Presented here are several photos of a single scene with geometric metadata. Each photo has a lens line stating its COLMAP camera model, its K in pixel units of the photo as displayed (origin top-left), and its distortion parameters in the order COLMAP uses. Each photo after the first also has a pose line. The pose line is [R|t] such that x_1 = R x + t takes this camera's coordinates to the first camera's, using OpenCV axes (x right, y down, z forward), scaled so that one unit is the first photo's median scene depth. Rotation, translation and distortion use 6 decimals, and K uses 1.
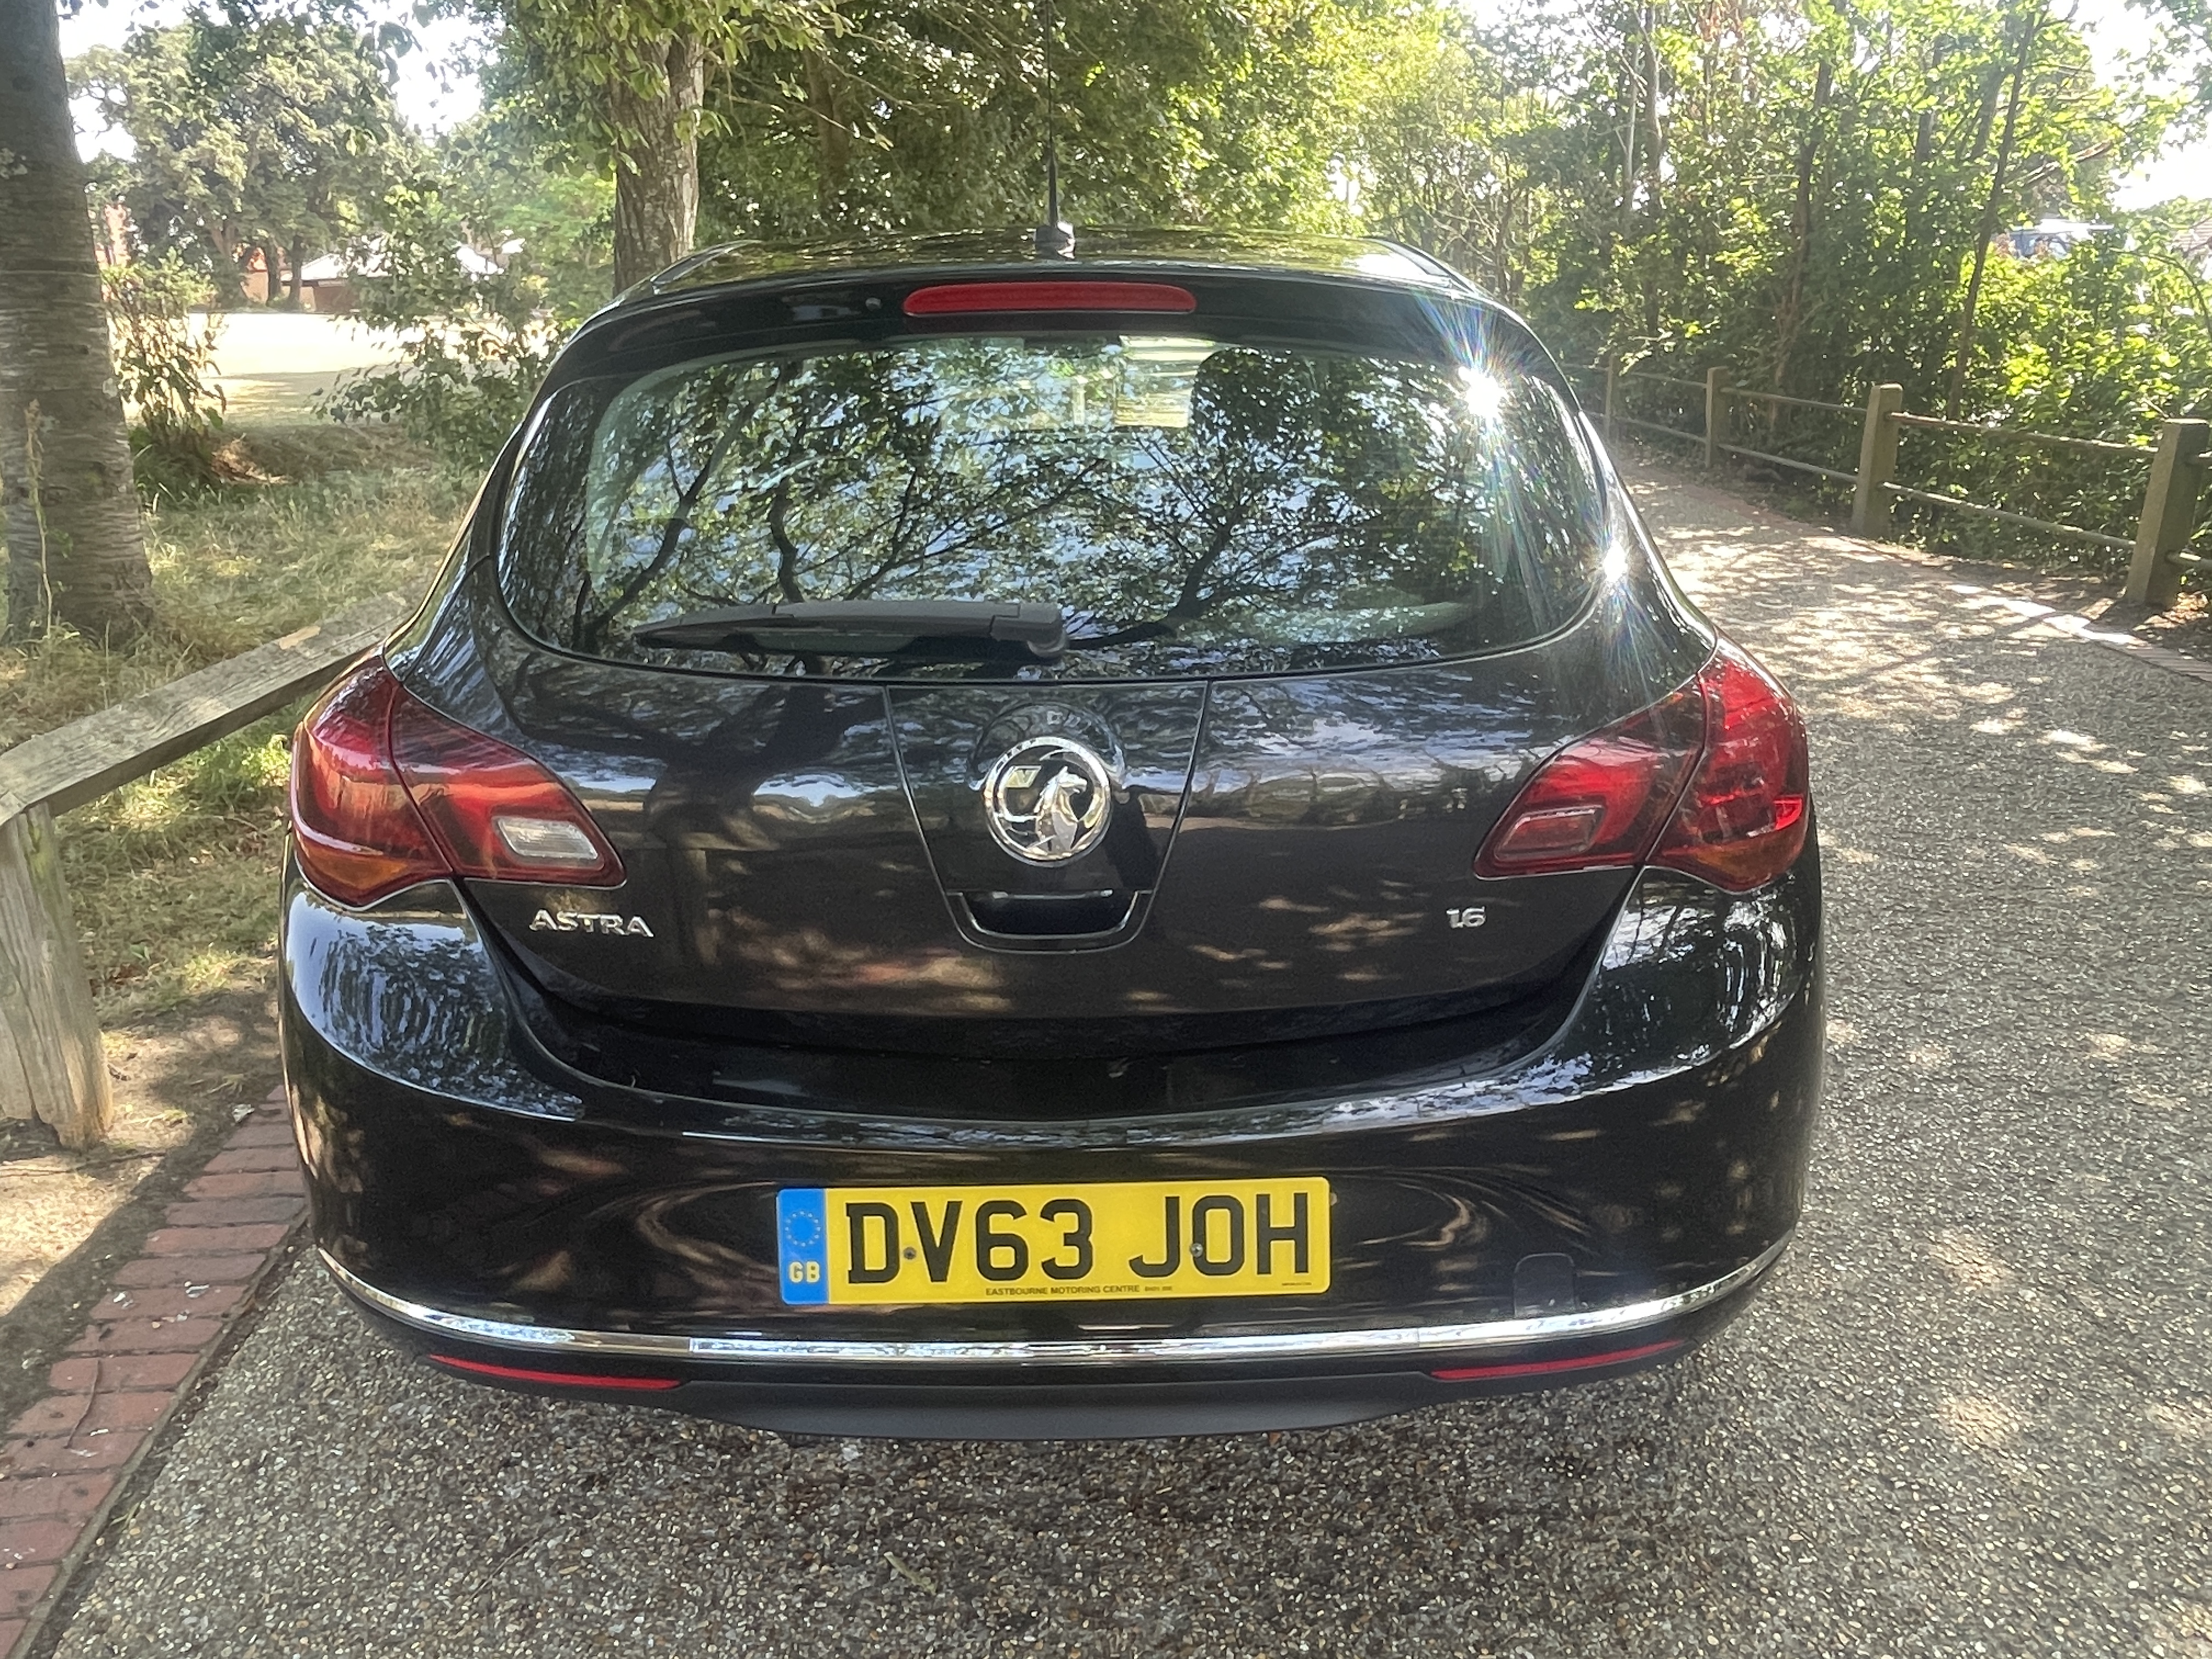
lens RADIAL K [[1608.6, 0, 1105.9], [0, 1608.6, 814.3], [0, 0, 1]] dist [-0.014231, 0.007994]
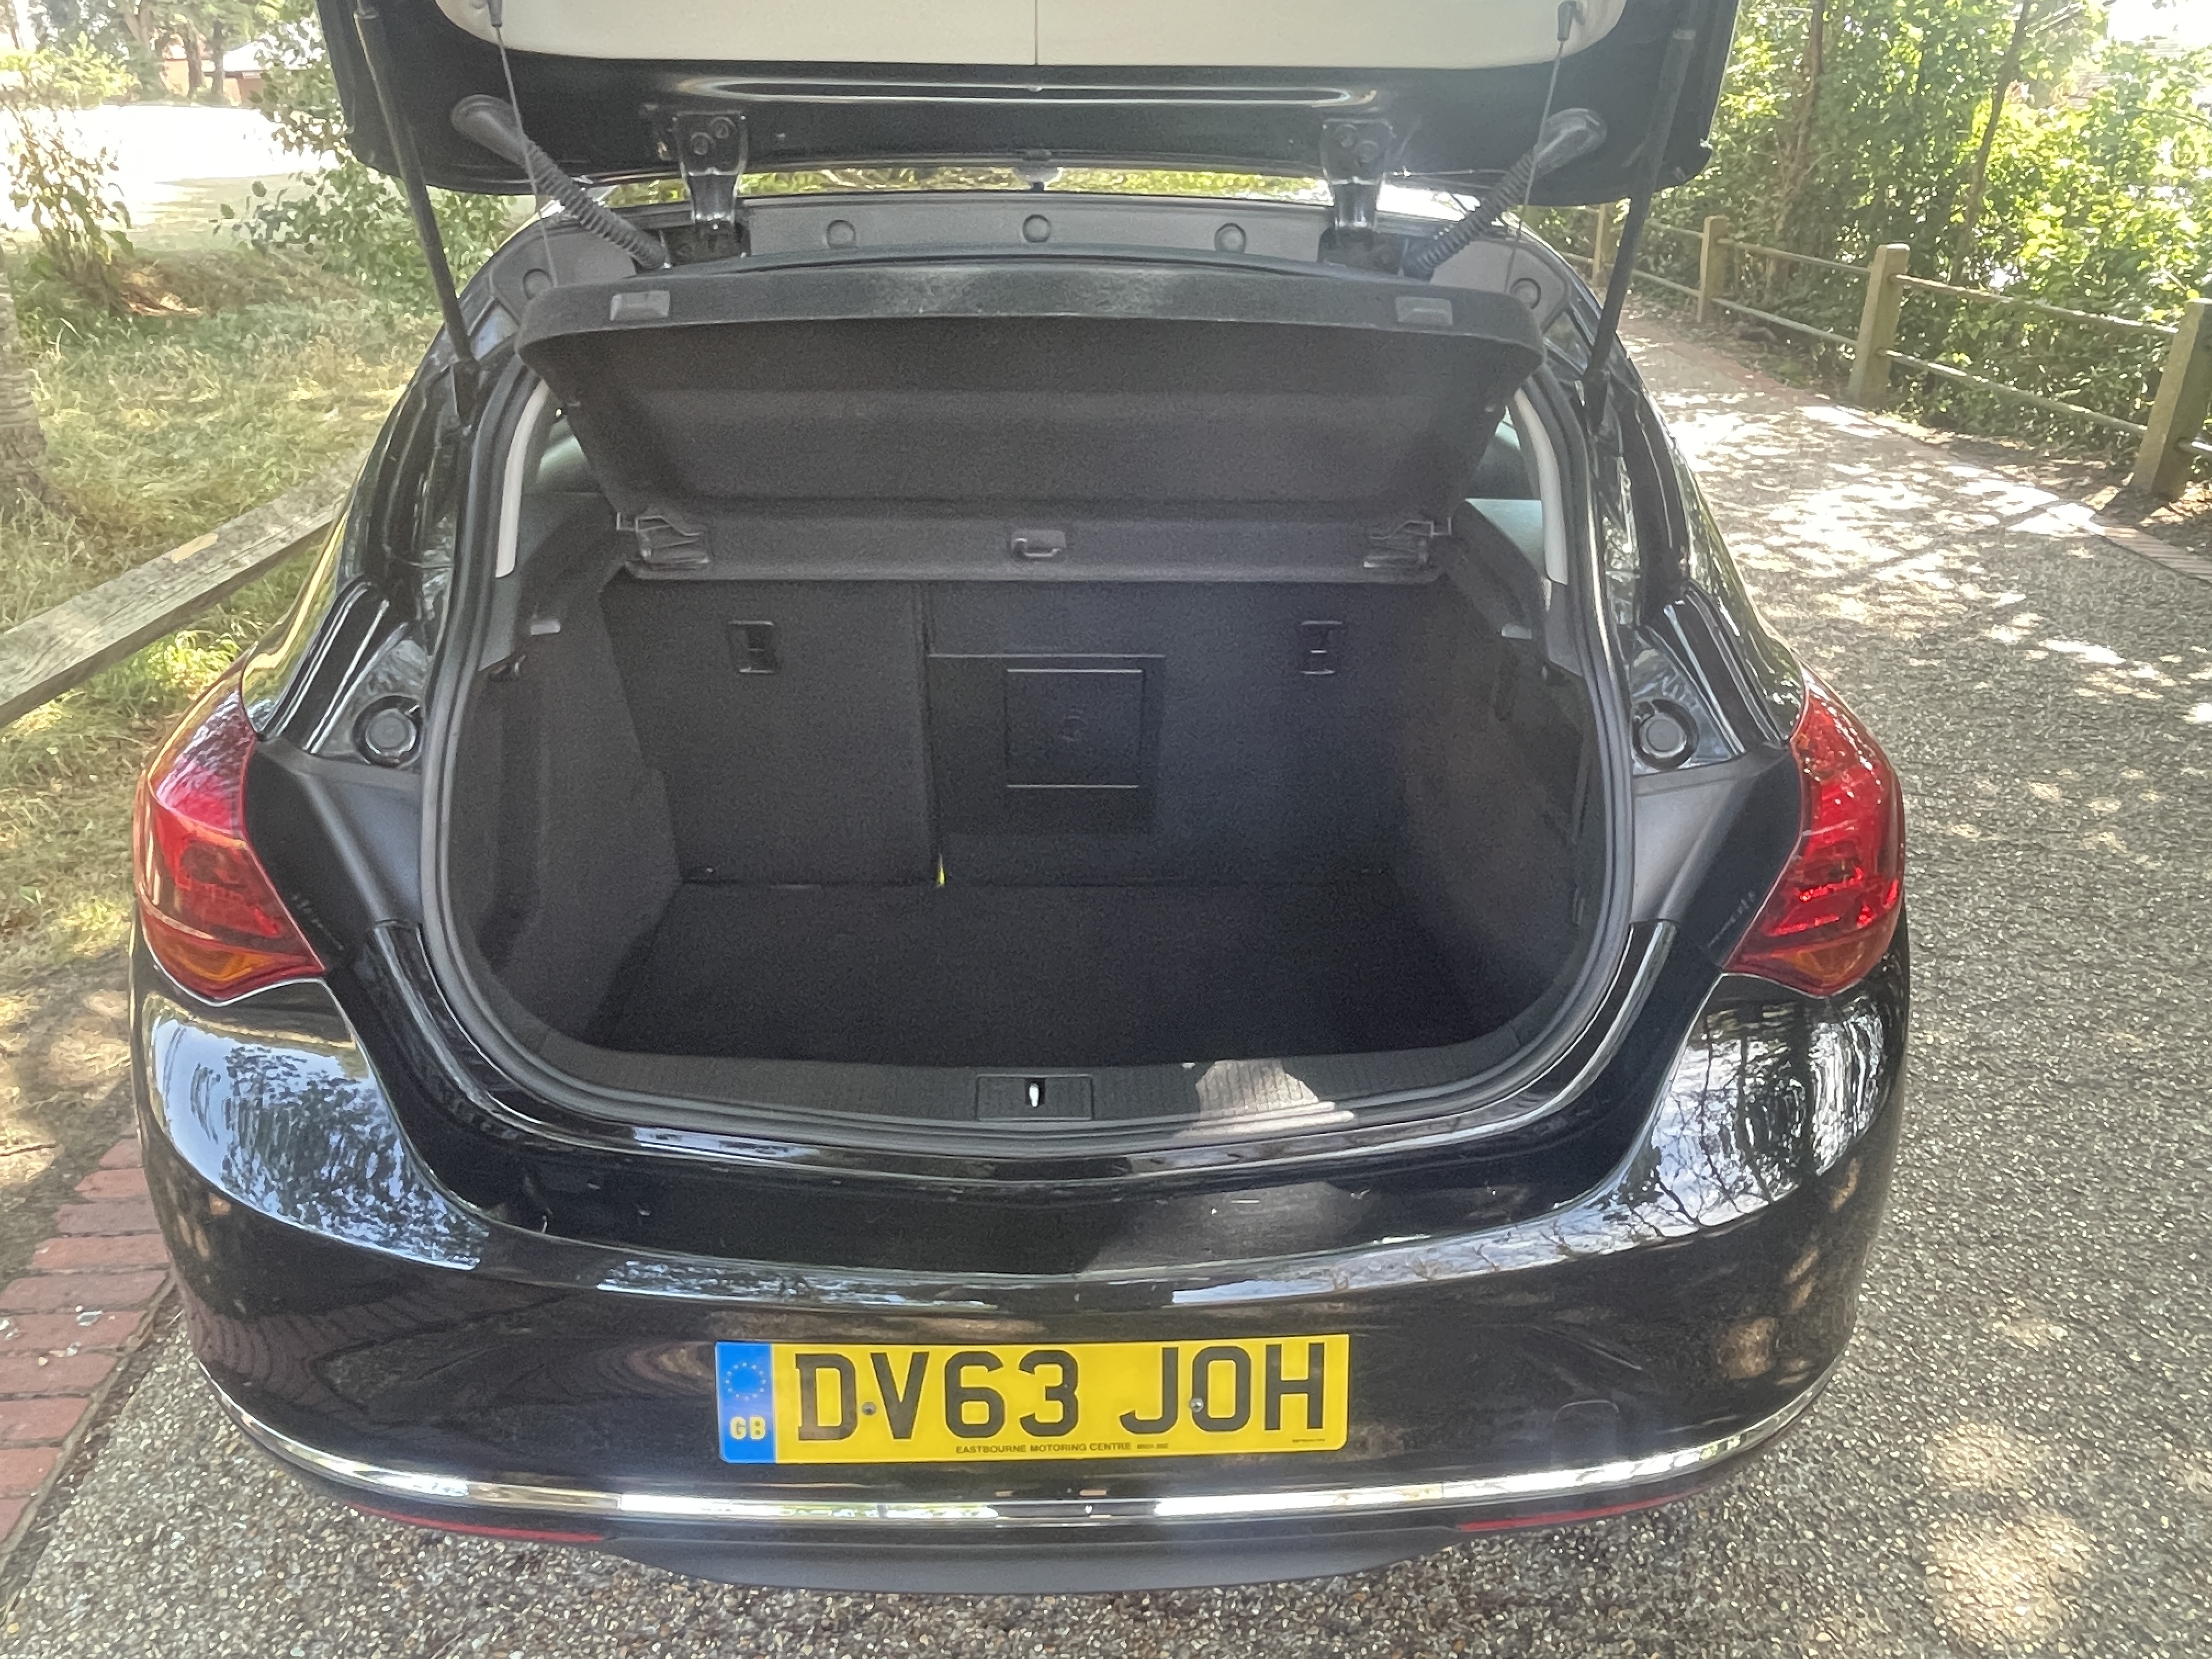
lens RADIAL K [[1608.6, 0, 1106.9], [0, 1608.6, 815.1], [0, 0, 1]] dist [-0.014231, 0.007994]
pose [[0.999602, 0.011461, 0.025778, -0.008736], [-0.014076, 0.994513, 0.103663, -0.064672], [-0.024448, -0.103984, 0.994278, 0.074763]]
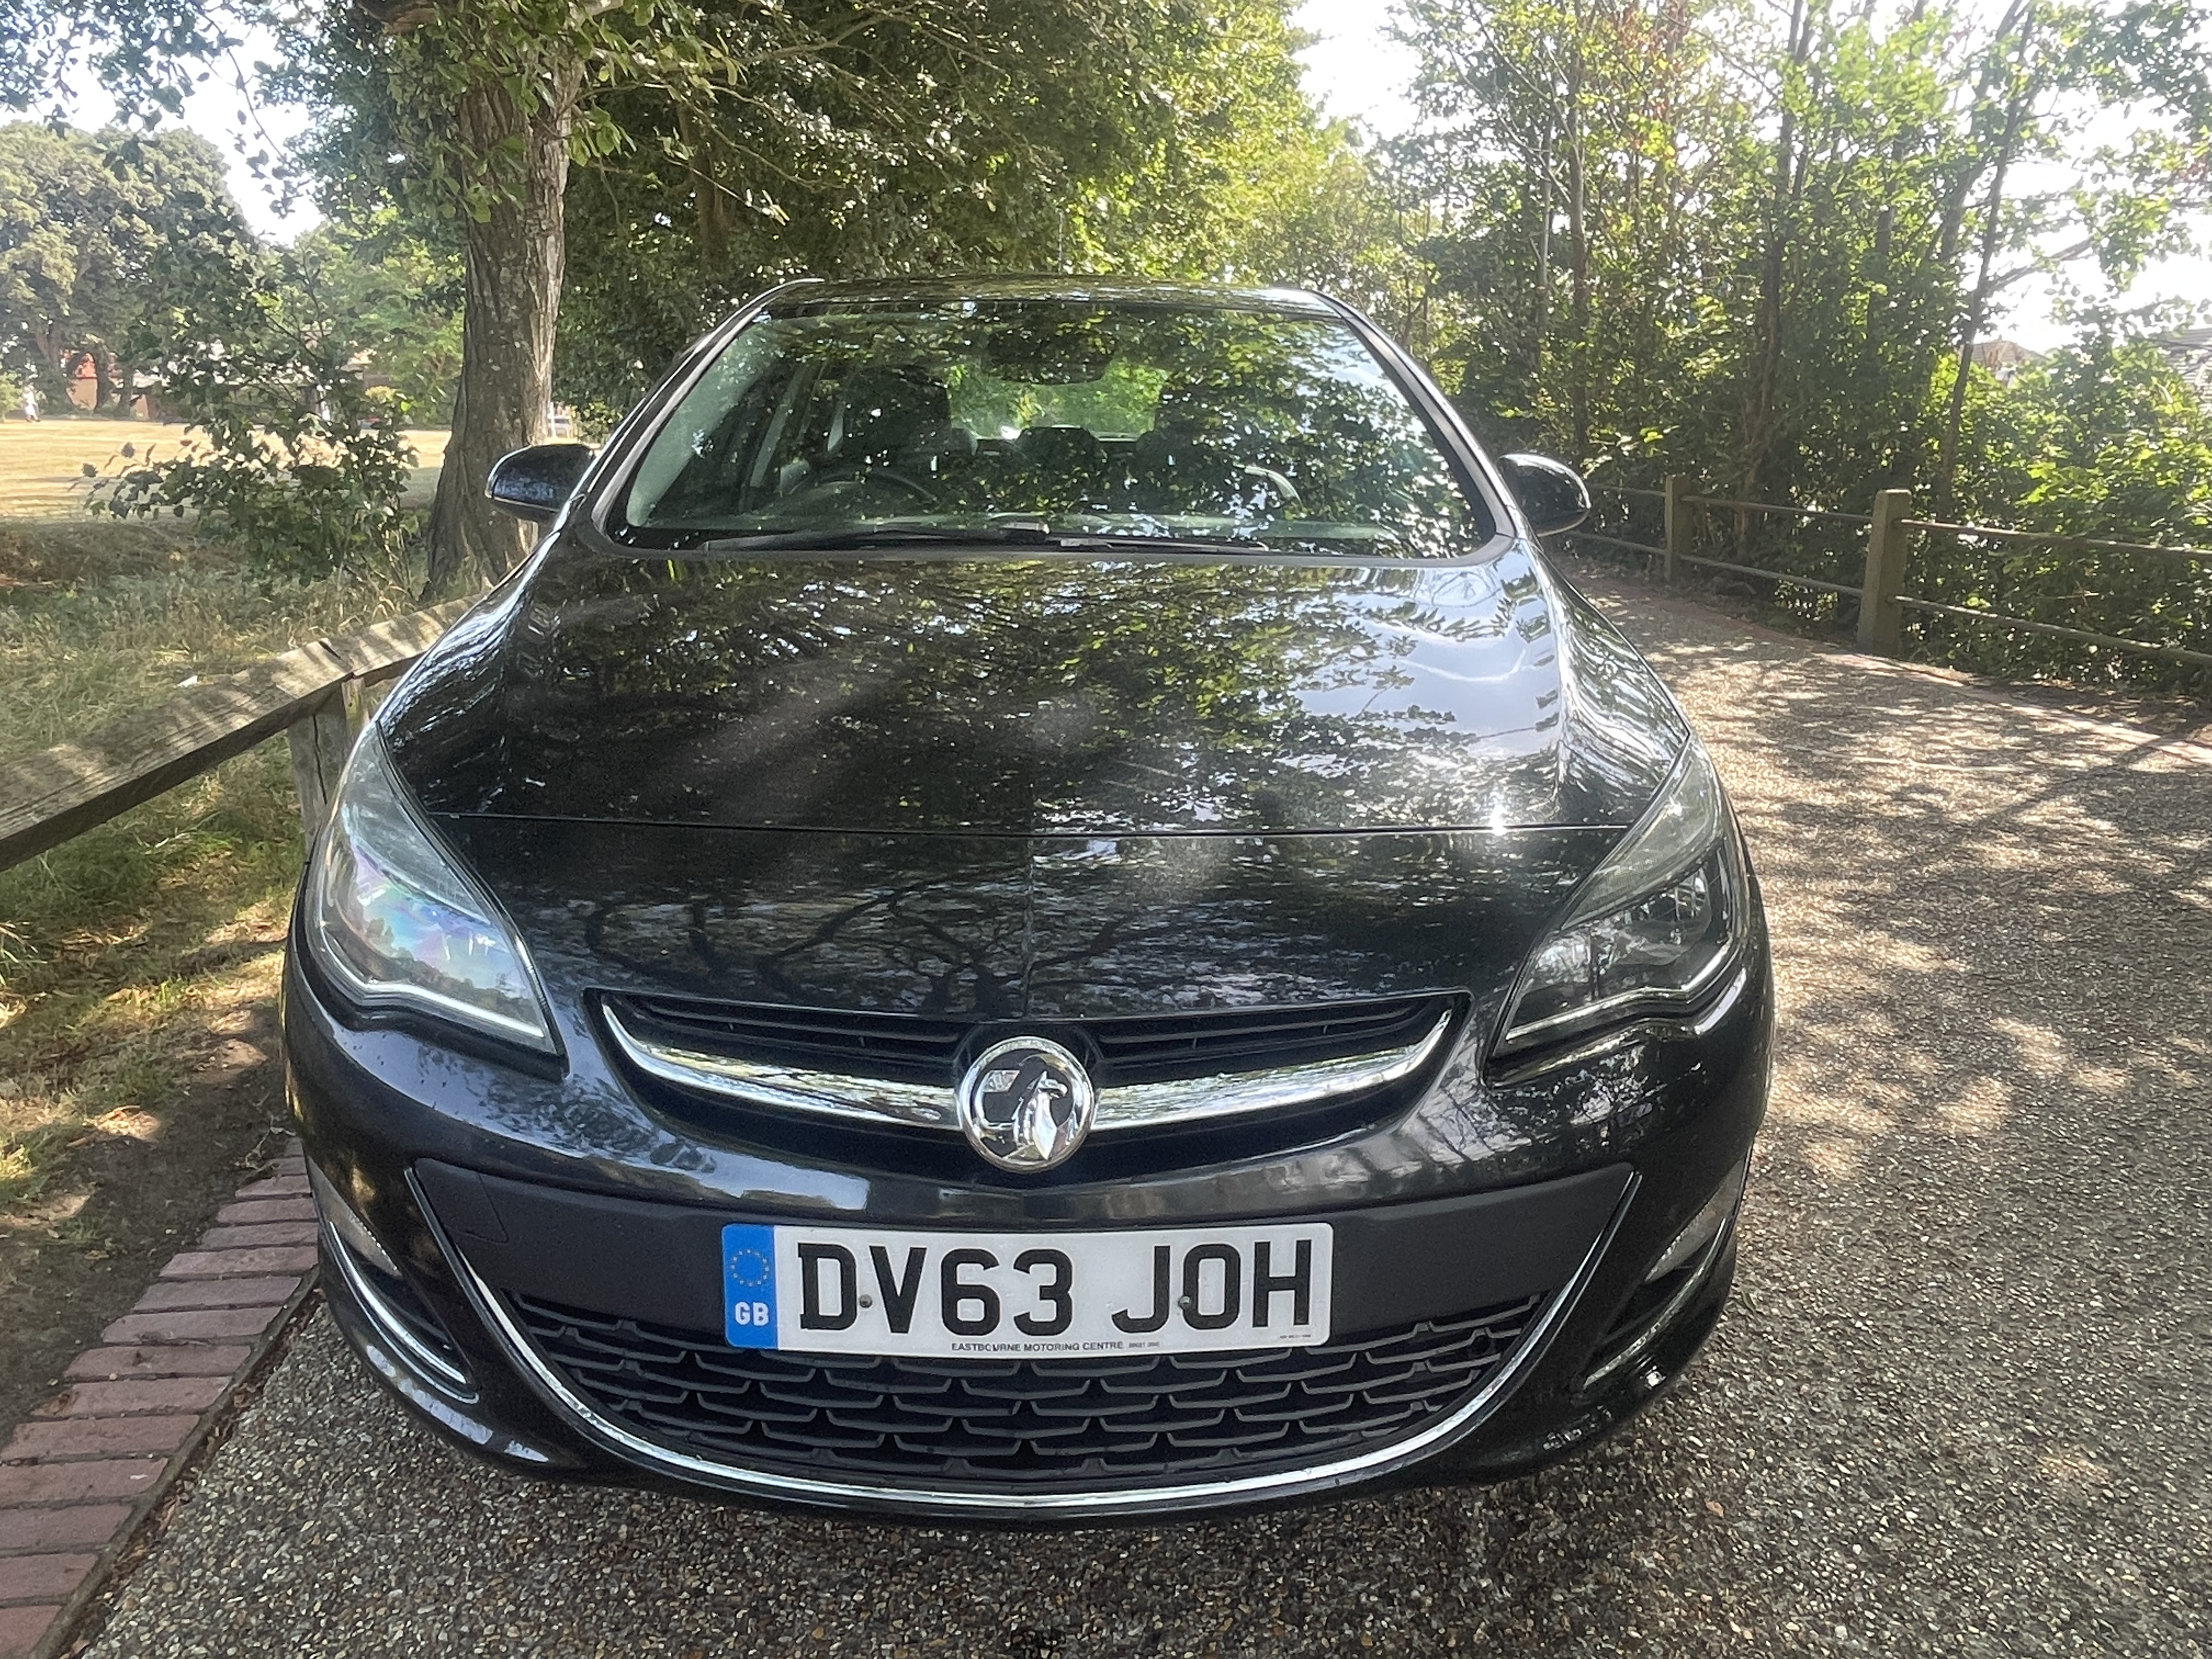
lens RADIAL K [[1608.6, 0, 1126.8], [0, 1608.6, 822.7], [0, 0, 1]] dist [-0.014231, 0.007994]
pose [[0.995566, -0.009913, 0.093539, -0.111710], [0.016034, 0.997762, -0.064909, -0.071614], [-0.092686, 0.066121, 0.993497, 0.408916]]
